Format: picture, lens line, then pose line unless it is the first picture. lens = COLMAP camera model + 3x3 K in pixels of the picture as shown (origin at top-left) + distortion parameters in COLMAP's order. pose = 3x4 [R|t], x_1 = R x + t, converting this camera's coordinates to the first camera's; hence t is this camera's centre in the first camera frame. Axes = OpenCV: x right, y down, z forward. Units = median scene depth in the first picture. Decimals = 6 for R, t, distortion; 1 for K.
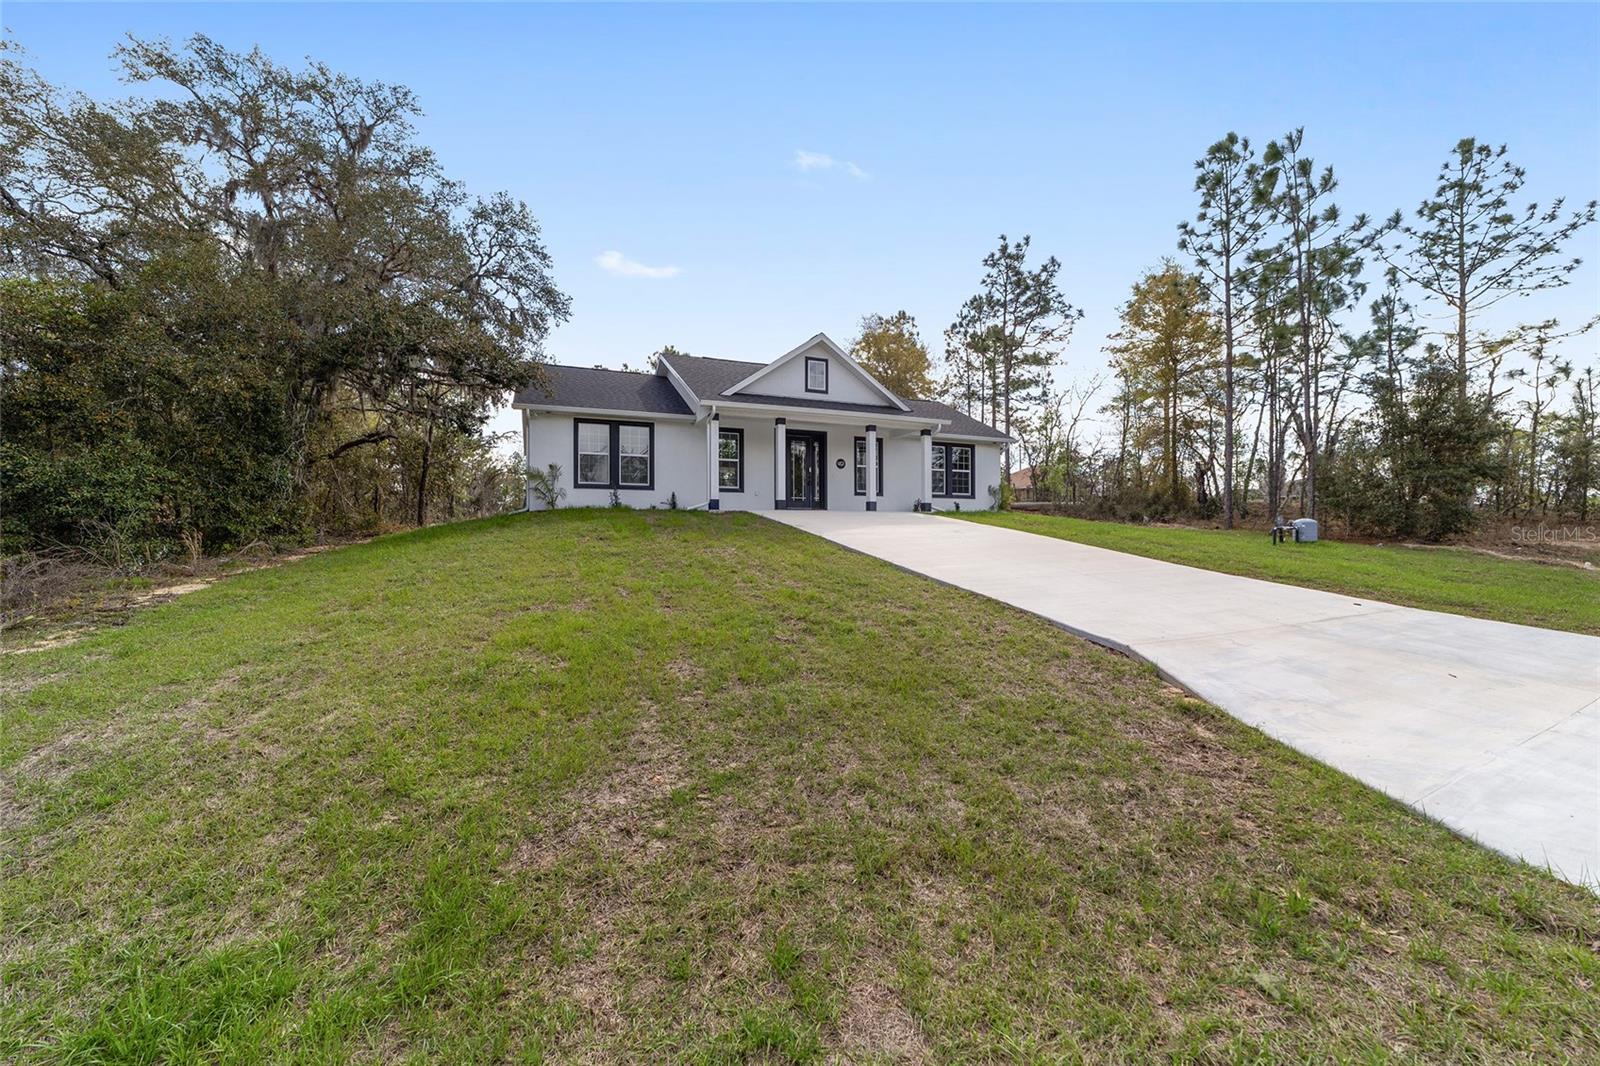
lens RADIAL K [[614.3, 0, 796.6], [0, 614.3, 535.0], [0, 0, 1]] dist [0.008240, 0.000272]
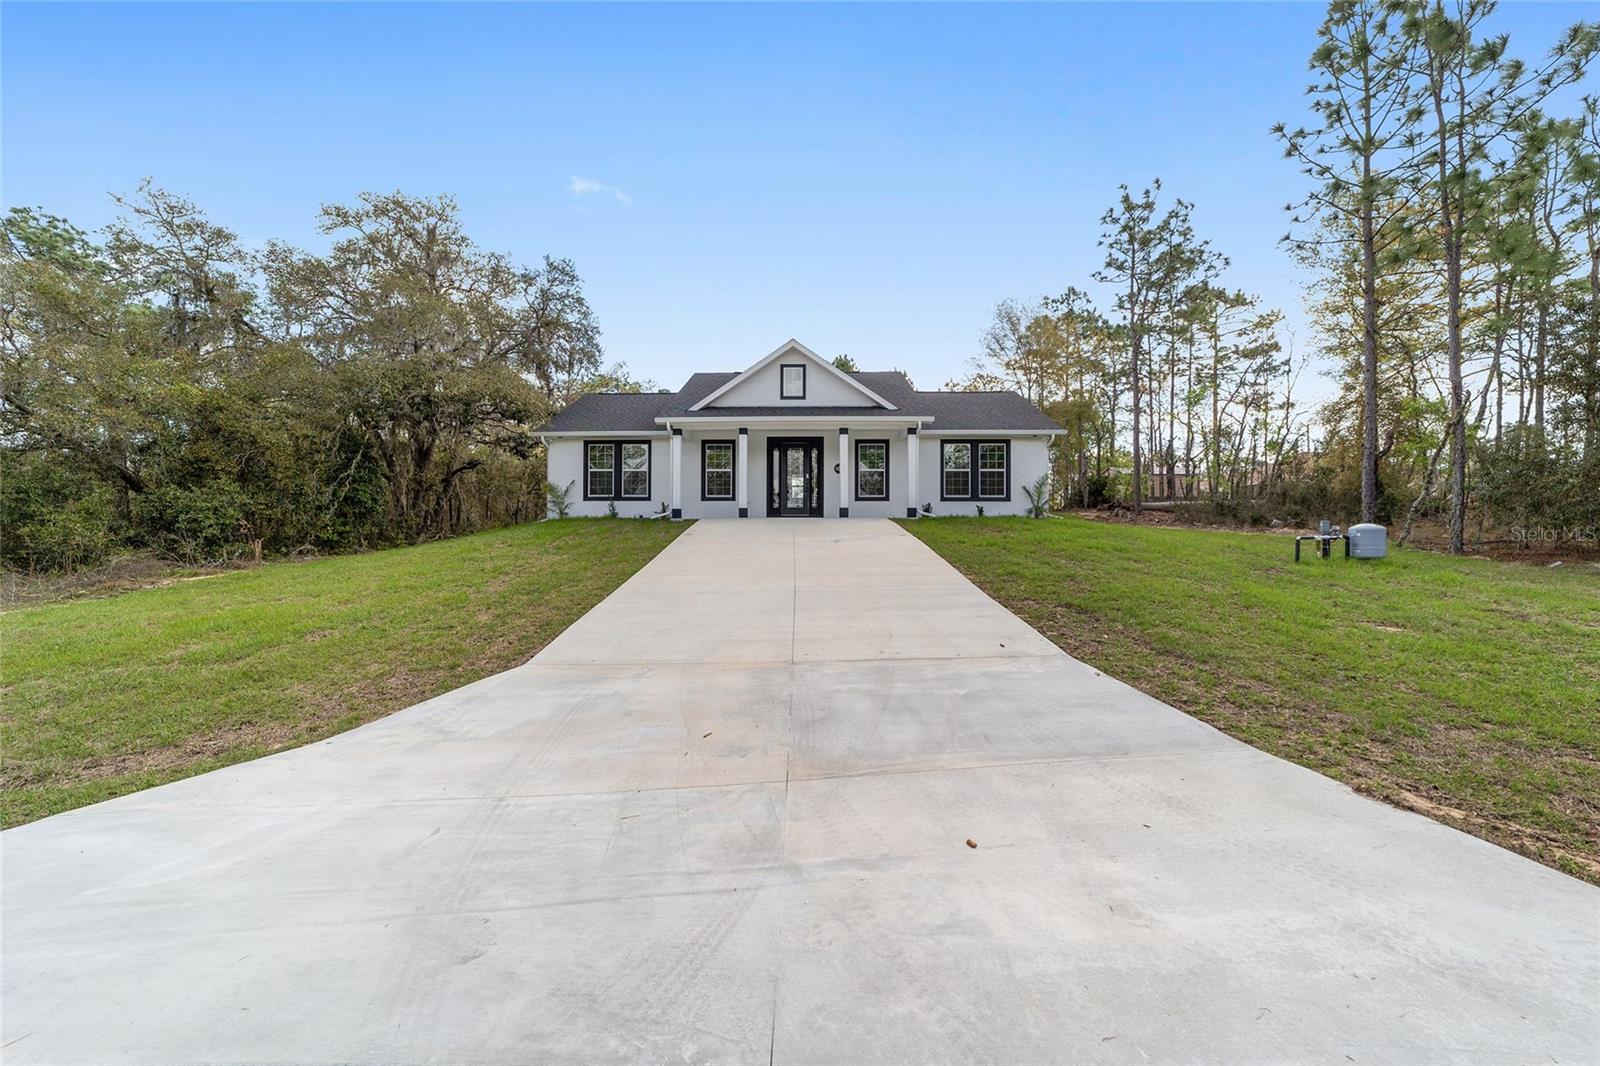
lens RADIAL K [[614.3, 0, 796.6], [0, 614.3, 535.0], [0, 0, 1]] dist [0.008240, 0.000272]
pose [[0.914622, 0.000900, -0.404310, 0.443463], [-0.003288, 0.999981, -0.005212, -0.006704], [0.404298, 0.006097, 0.914607, 0.094664]]
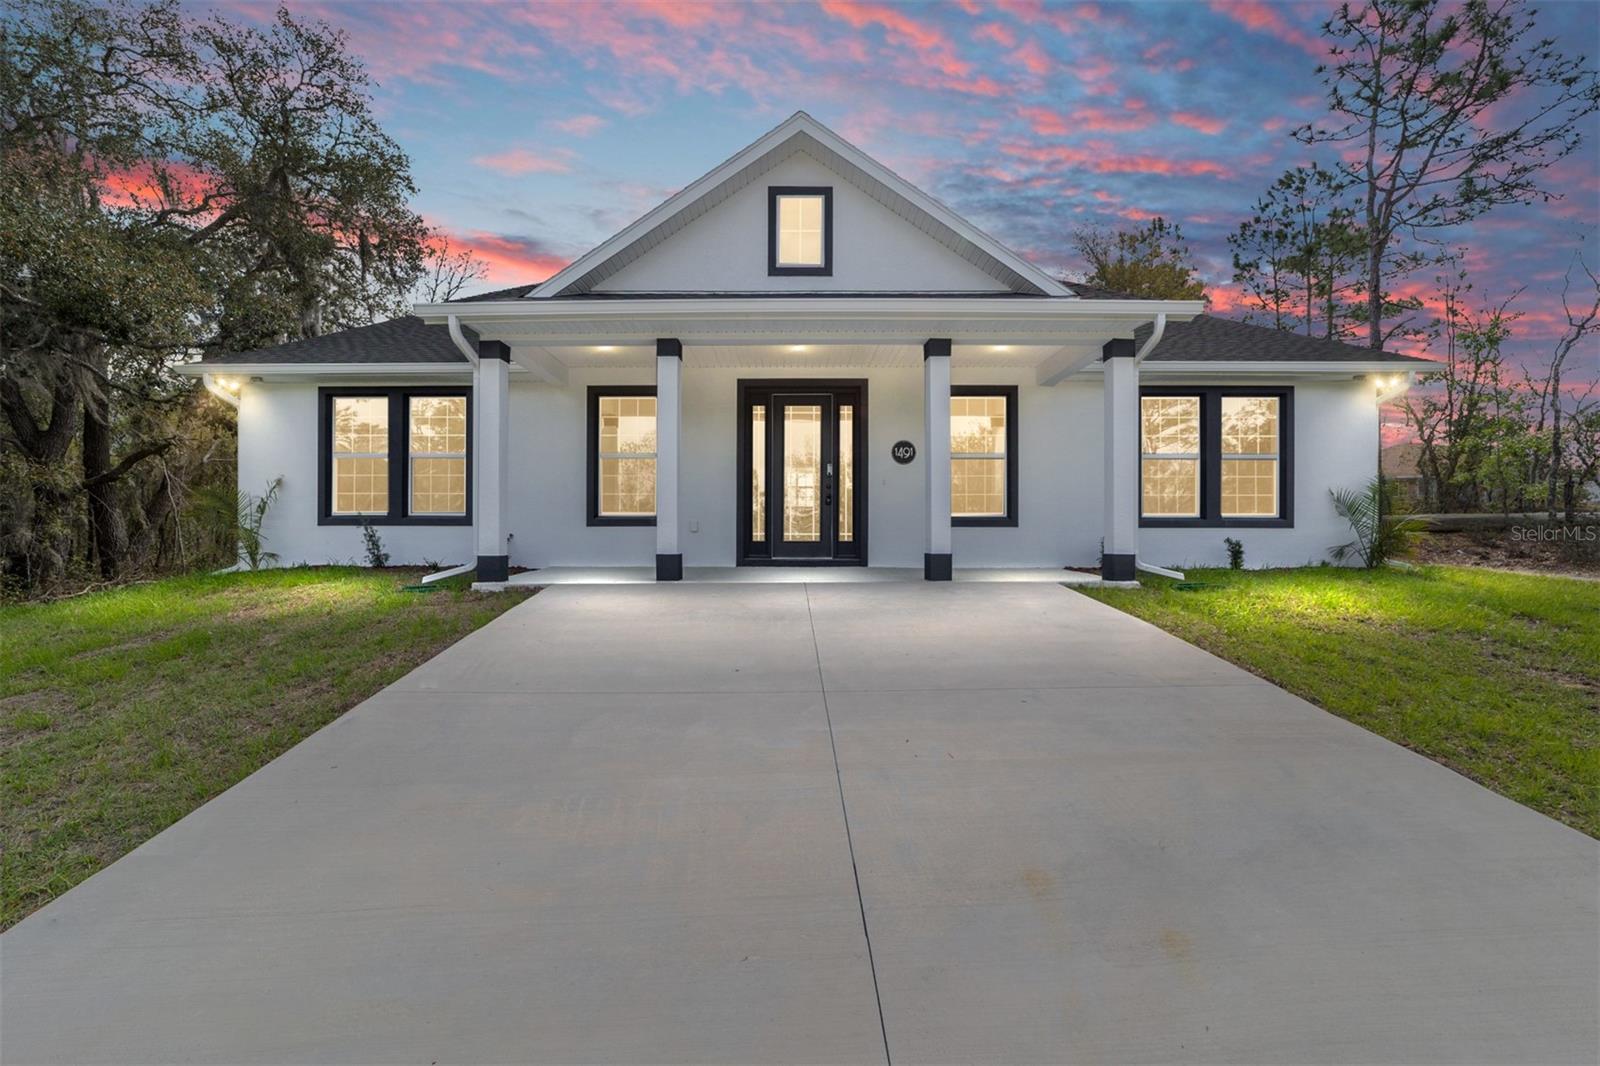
lens RADIAL K [[620.6, 0, 790.8], [0, 620.6, 536.3], [0, 0, 1]] dist [0.000814, 0.000258]
pose [[0.920297, 0.004376, -0.391197, 0.184711], [-0.002610, 0.999984, 0.005046, -0.066273], [0.391213, -0.003623, 0.920293, 0.635287]]
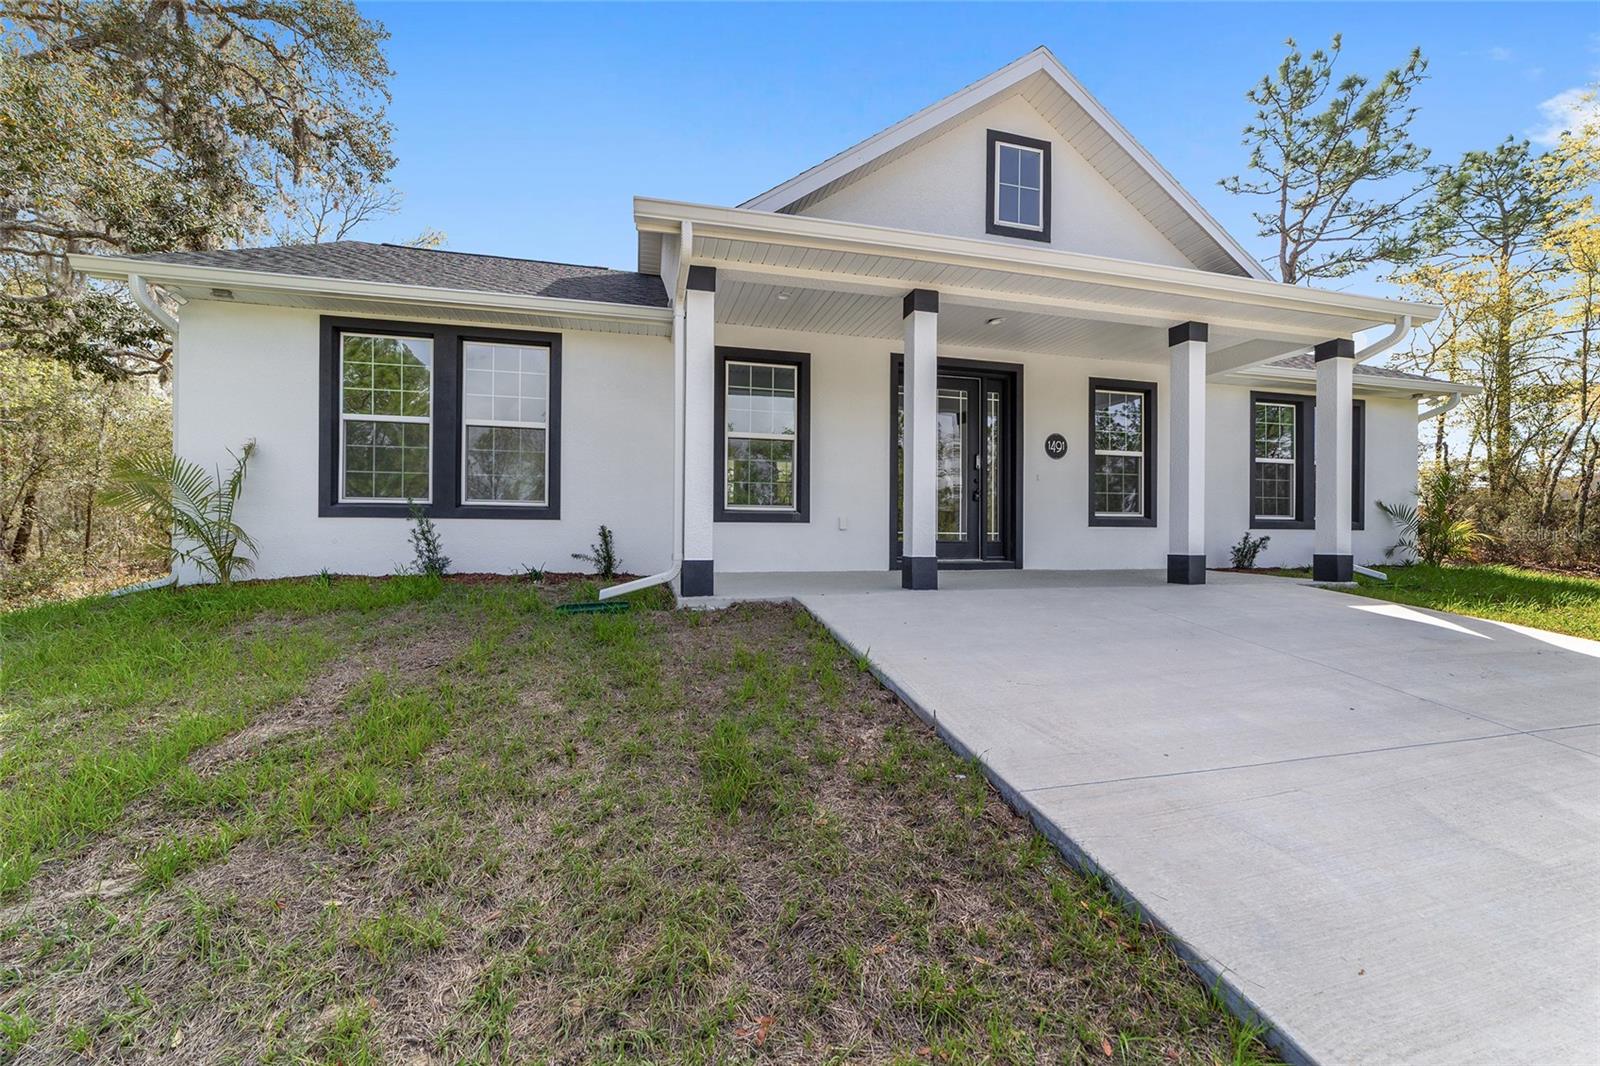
lens RADIAL K [[614.3, 0, 796.6], [0, 614.3, 535.0], [0, 0, 1]] dist [0.008240, 0.000272]
pose [[0.990250, 0.008554, -0.139040, -0.041412], [-0.008169, 0.999961, 0.003341, -0.064759], [0.139063, -0.002172, 0.990281, 0.644175]]
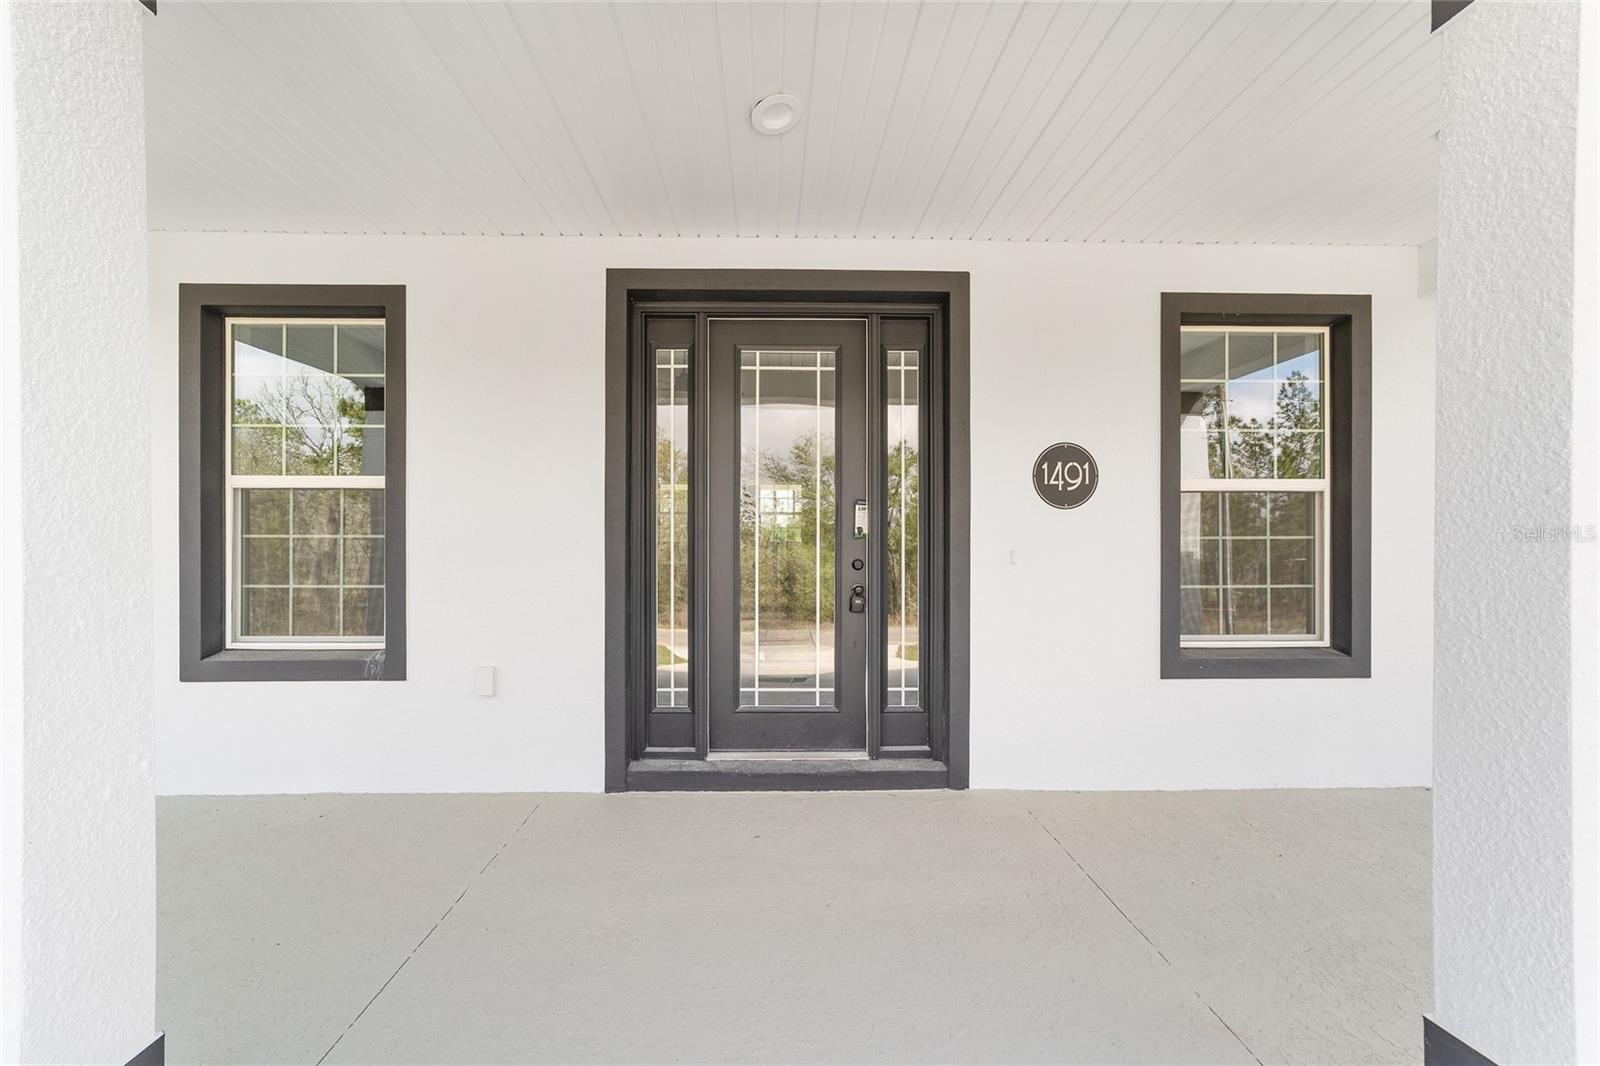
lens RADIAL K [[614.3, 0, 796.6], [0, 614.3, 535.0], [0, 0, 1]] dist [0.008240, 0.000272]
pose [[0.935019, 0.005574, -0.354553, 0.070343], [-0.002210, 0.999949, 0.009894, -0.112568], [0.354590, -0.008468, 0.934984, 0.914012]]
